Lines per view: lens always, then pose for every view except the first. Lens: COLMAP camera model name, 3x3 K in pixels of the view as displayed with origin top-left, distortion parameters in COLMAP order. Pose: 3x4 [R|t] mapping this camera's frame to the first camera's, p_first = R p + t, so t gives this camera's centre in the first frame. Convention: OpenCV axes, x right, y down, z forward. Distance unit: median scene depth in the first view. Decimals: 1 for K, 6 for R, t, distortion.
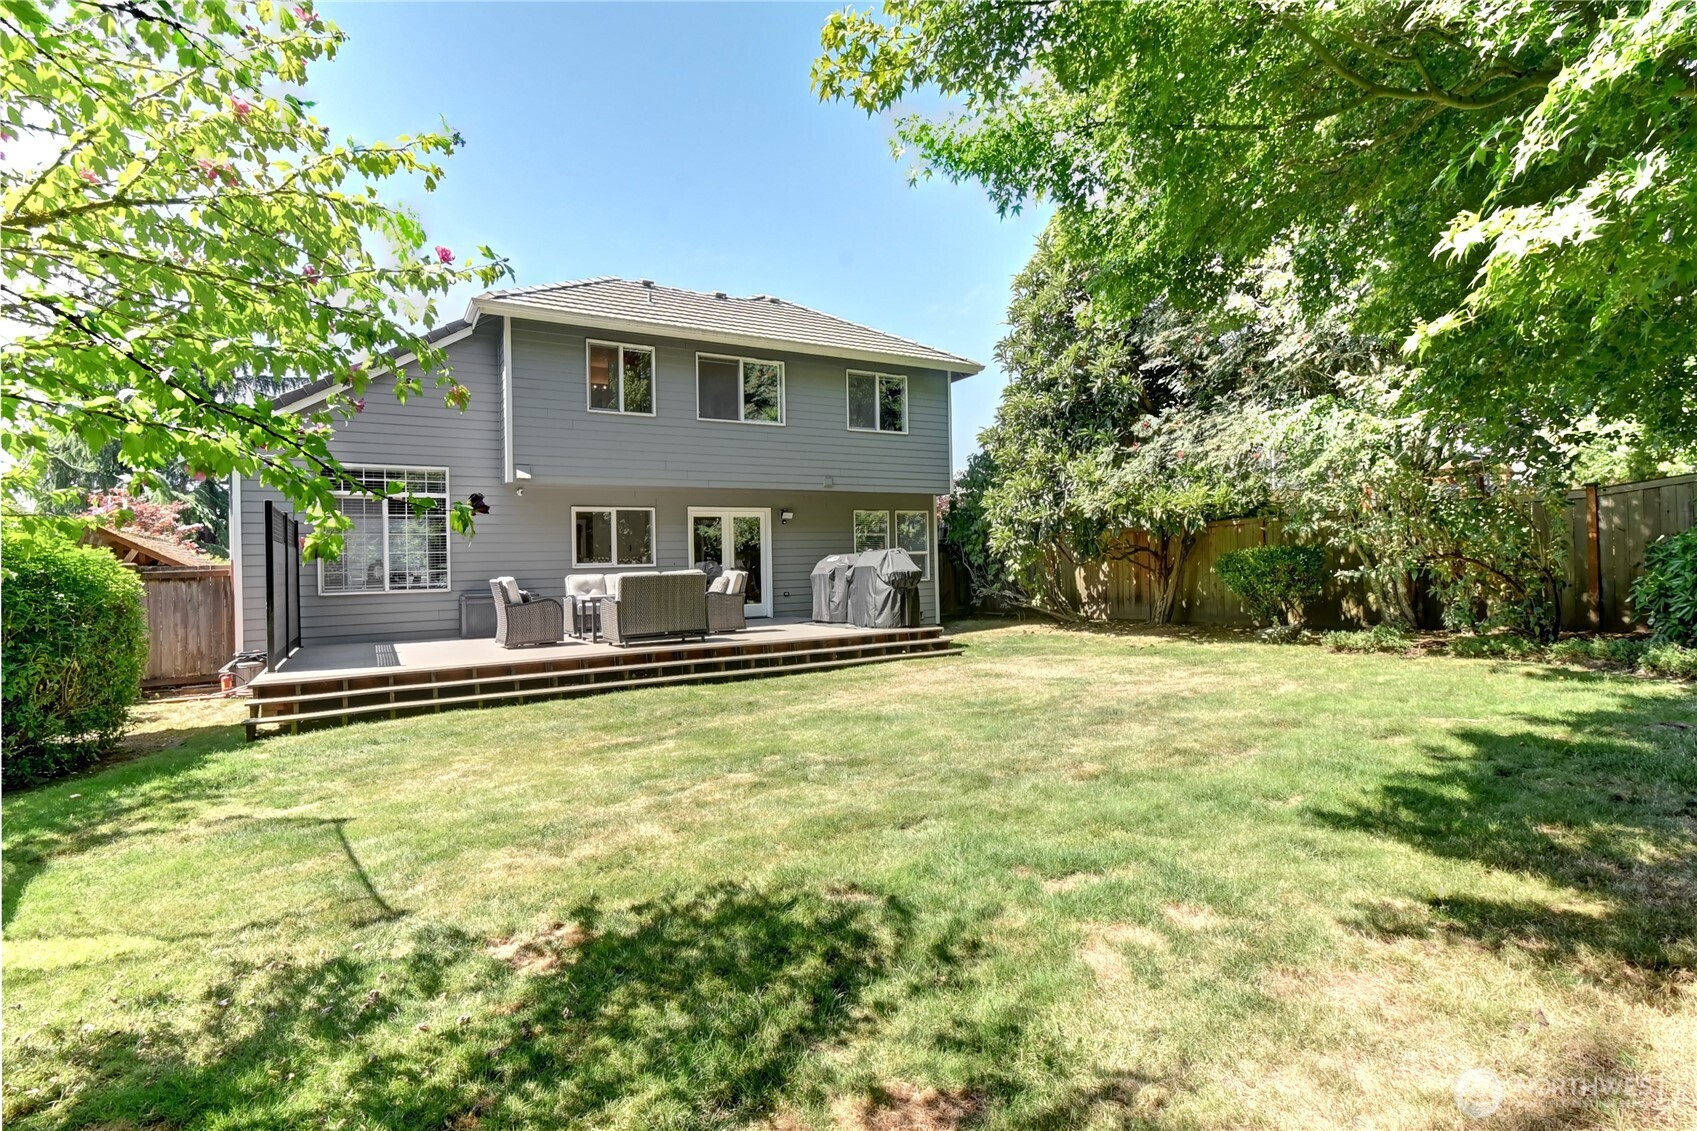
lens RADIAL K [[752.7, 0, 844.9], [0, 752.7, 550.7], [0, 0, 1]] dist [0.003160, 0.000280]
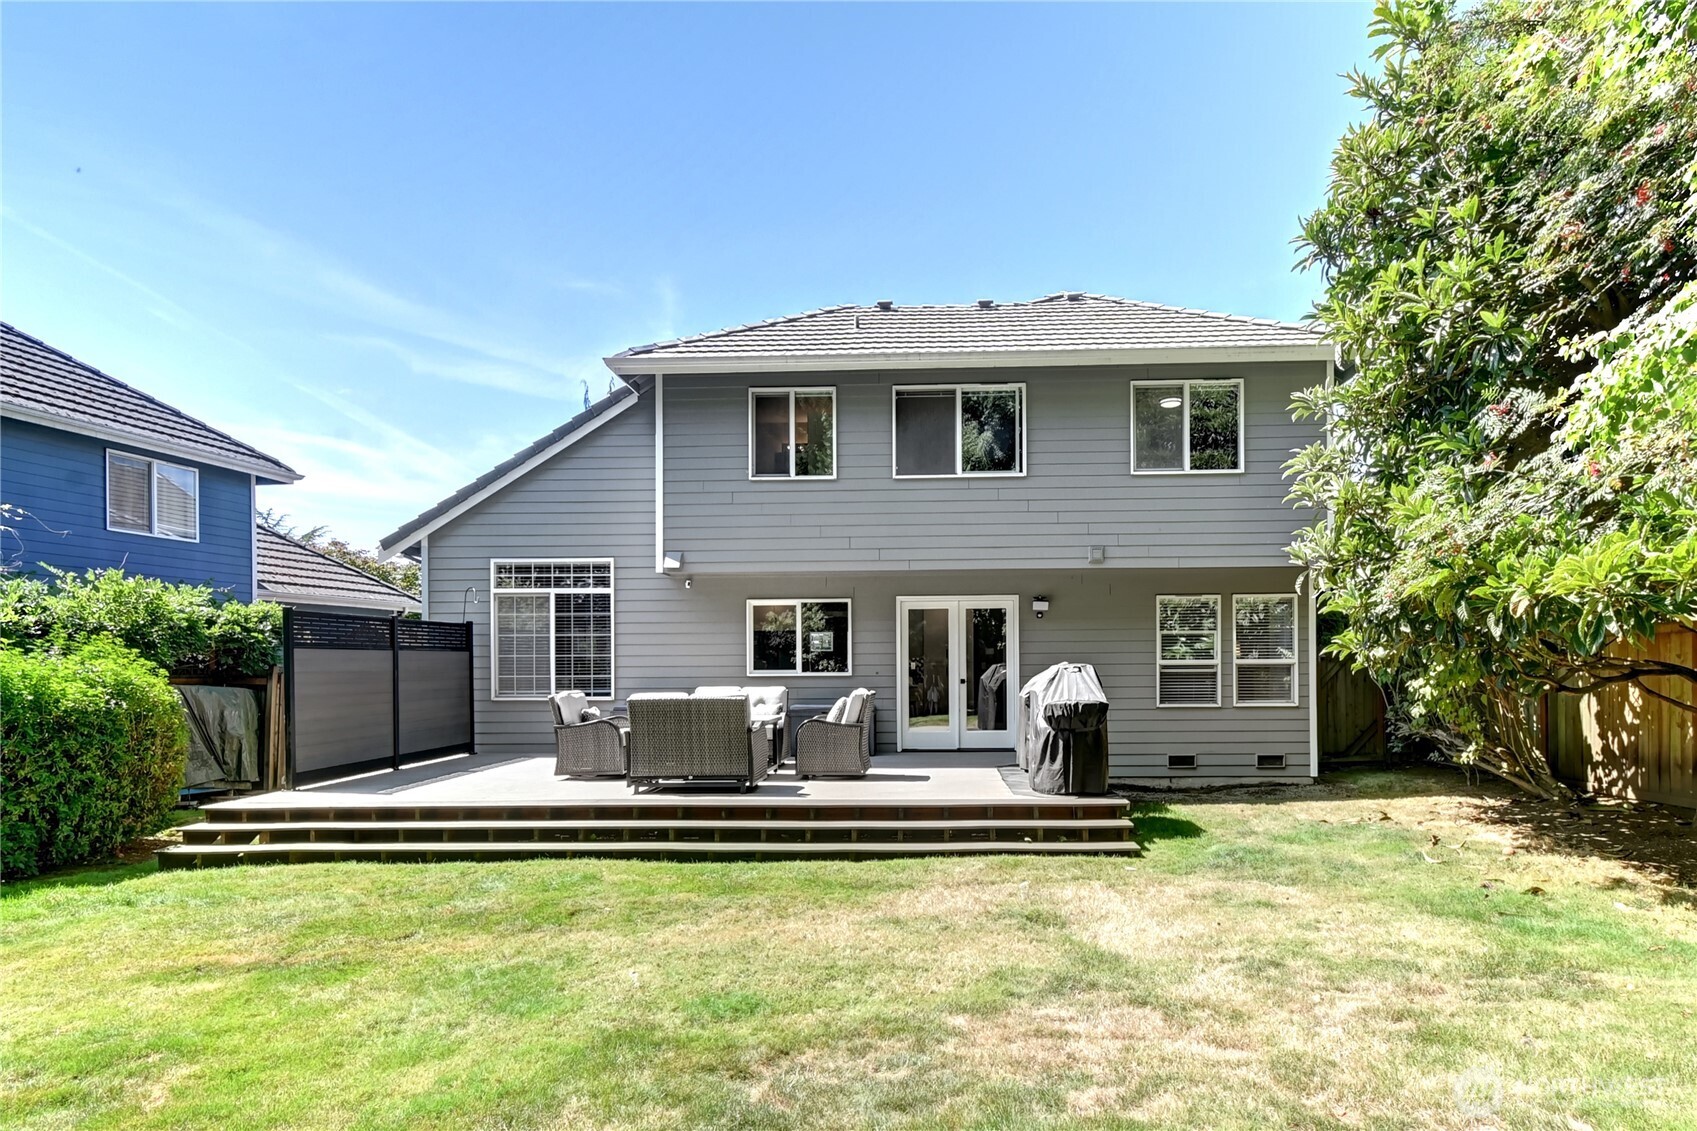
lens RADIAL K [[906.8, 0, 951.3], [0, 906.8, 644.6], [0, 0, 1]] dist [-0.002258, -0.000162]
pose [[0.859761, 0.012039, -0.510555, 0.300851], [-0.006617, 0.999901, 0.012436, -0.022582], [0.510654, -0.007314, 0.859755, 0.261650]]
